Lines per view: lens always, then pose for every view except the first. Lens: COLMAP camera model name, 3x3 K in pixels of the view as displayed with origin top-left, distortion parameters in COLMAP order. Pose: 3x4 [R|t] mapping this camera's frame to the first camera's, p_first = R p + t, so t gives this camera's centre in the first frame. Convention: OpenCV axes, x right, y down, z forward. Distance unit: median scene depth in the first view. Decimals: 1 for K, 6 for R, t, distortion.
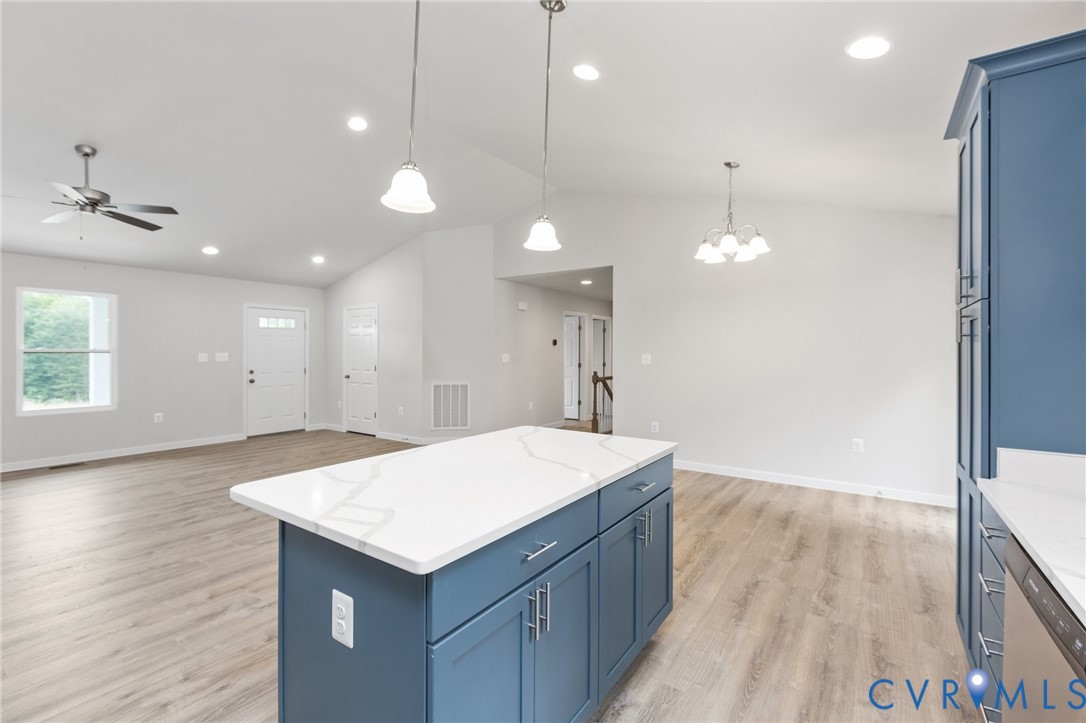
lens RADIAL K [[478.3, 0, 543.7], [0, 478.3, 352.9], [0, 0, 1]] dist [-0.000036, -0.000294]
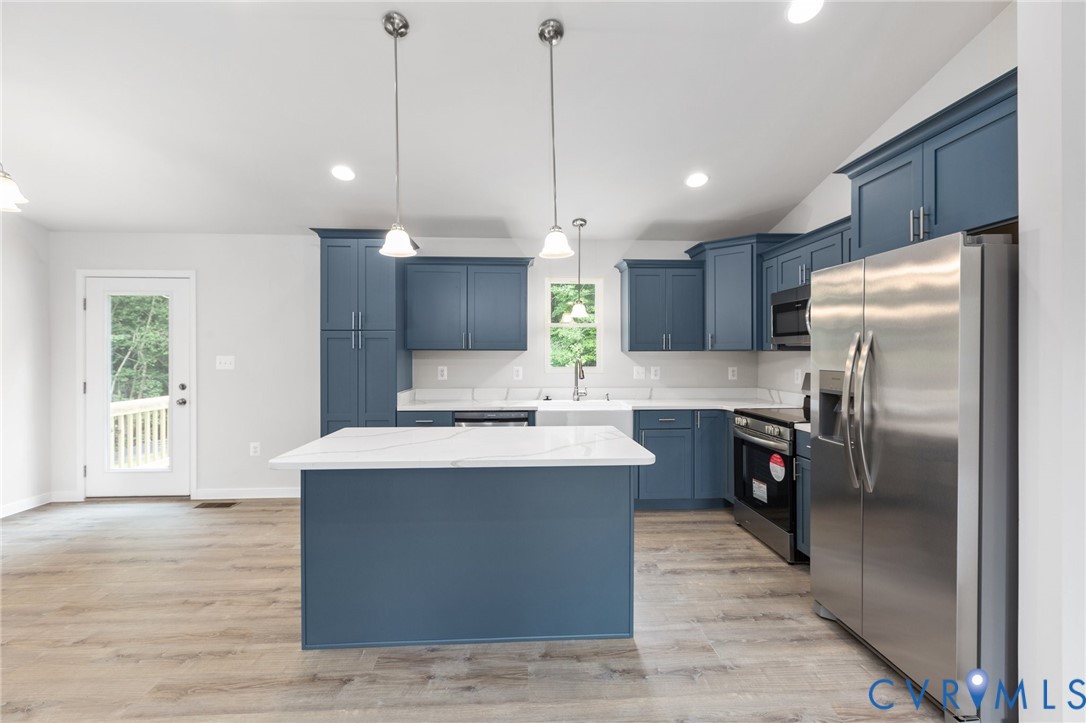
lens RADIAL K [[479.2, 0, 542.2], [0, 479.2, 358.1], [0, 0, 1]] dist [0.000576, -0.000586]
pose [[-0.615725, -0.010682, 0.787889, -0.574362], [-0.001420, 0.999922, 0.012446, -0.003807], [-0.787960, 0.006544, -0.615692, 0.784275]]
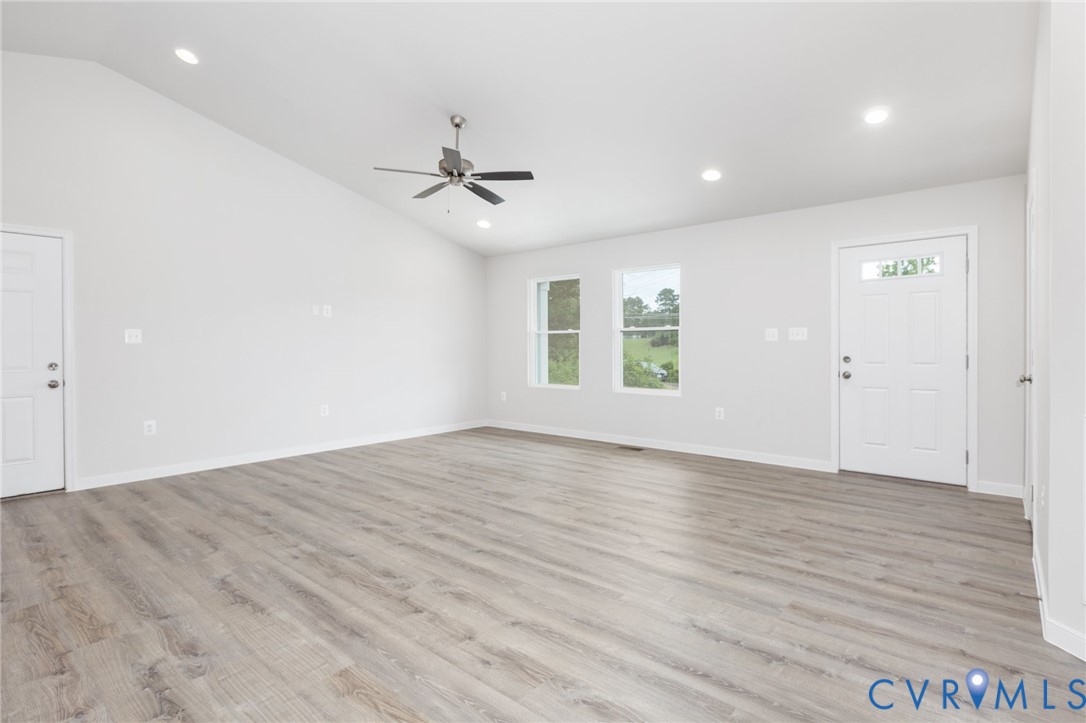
lens RADIAL K [[535.1, 0, 540.1], [0, 535.1, 349.1], [0, 0, 1]] dist [-0.002149, -0.000589]
pose [[-0.106113, 0.004344, -0.994345, 0.128052], [0.003446, 0.999986, 0.004001, 0.043807], [0.994348, -0.003002, -0.106127, 1.304131]]
